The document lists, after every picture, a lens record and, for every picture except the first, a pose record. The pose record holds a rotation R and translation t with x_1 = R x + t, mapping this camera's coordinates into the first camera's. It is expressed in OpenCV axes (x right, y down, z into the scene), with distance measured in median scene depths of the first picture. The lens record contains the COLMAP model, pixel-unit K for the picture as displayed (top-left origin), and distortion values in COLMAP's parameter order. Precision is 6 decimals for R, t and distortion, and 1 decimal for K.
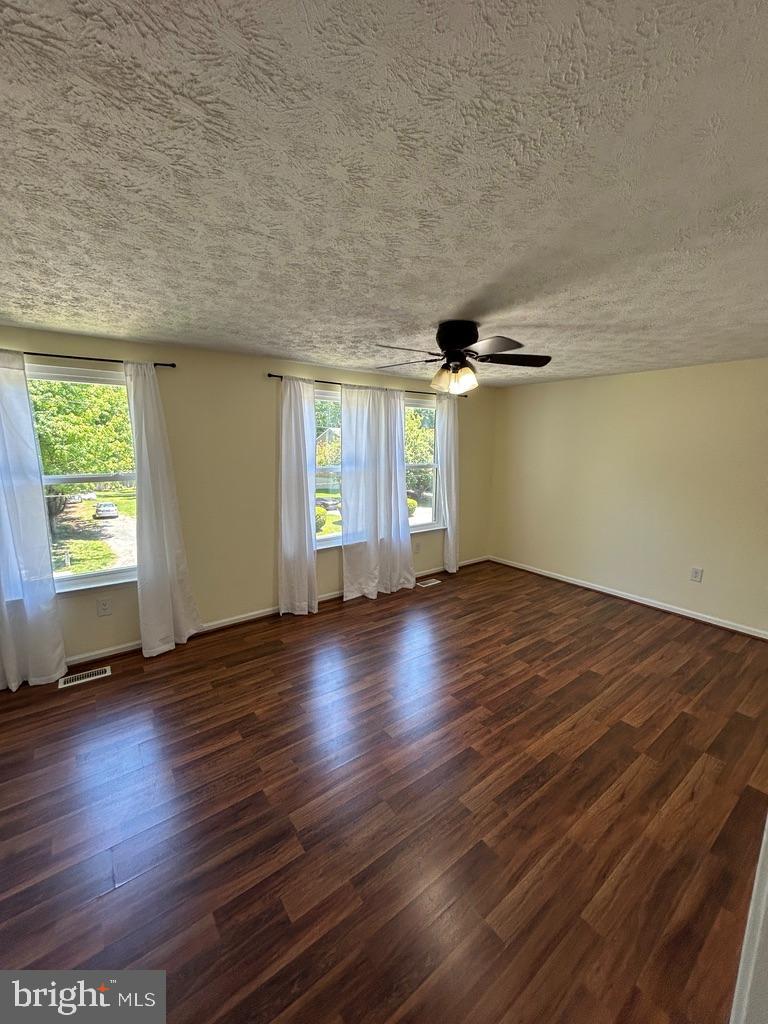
lens RADIAL K [[404.9, 0, 384.0], [0, 404.9, 512.0], [0, 0, 1]] dist [-0.014365, 0.003873]
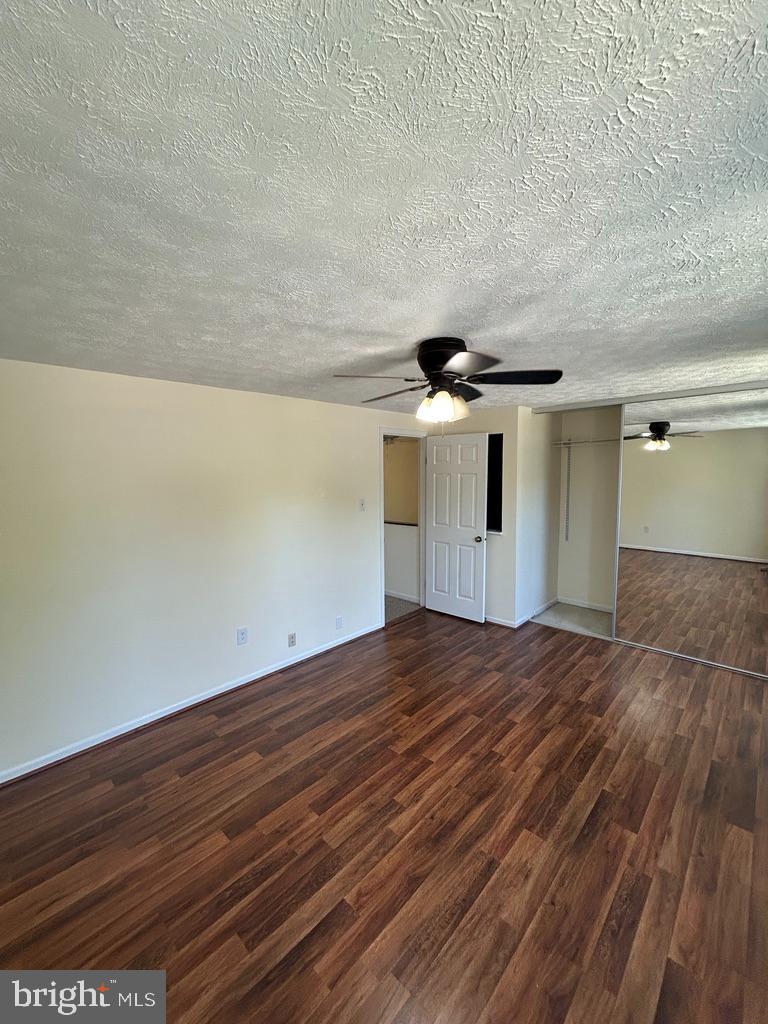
lens RADIAL K [[404.9, 0, 384.0], [0, 404.9, 512.0], [0, 0, 1]] dist [-0.014365, 0.003873]
pose [[-0.986233, 0.023038, -0.163751, 0.385688], [-0.021606, 0.963807, 0.265724, -0.295853], [0.163946, 0.265604, -0.950040, 1.598589]]
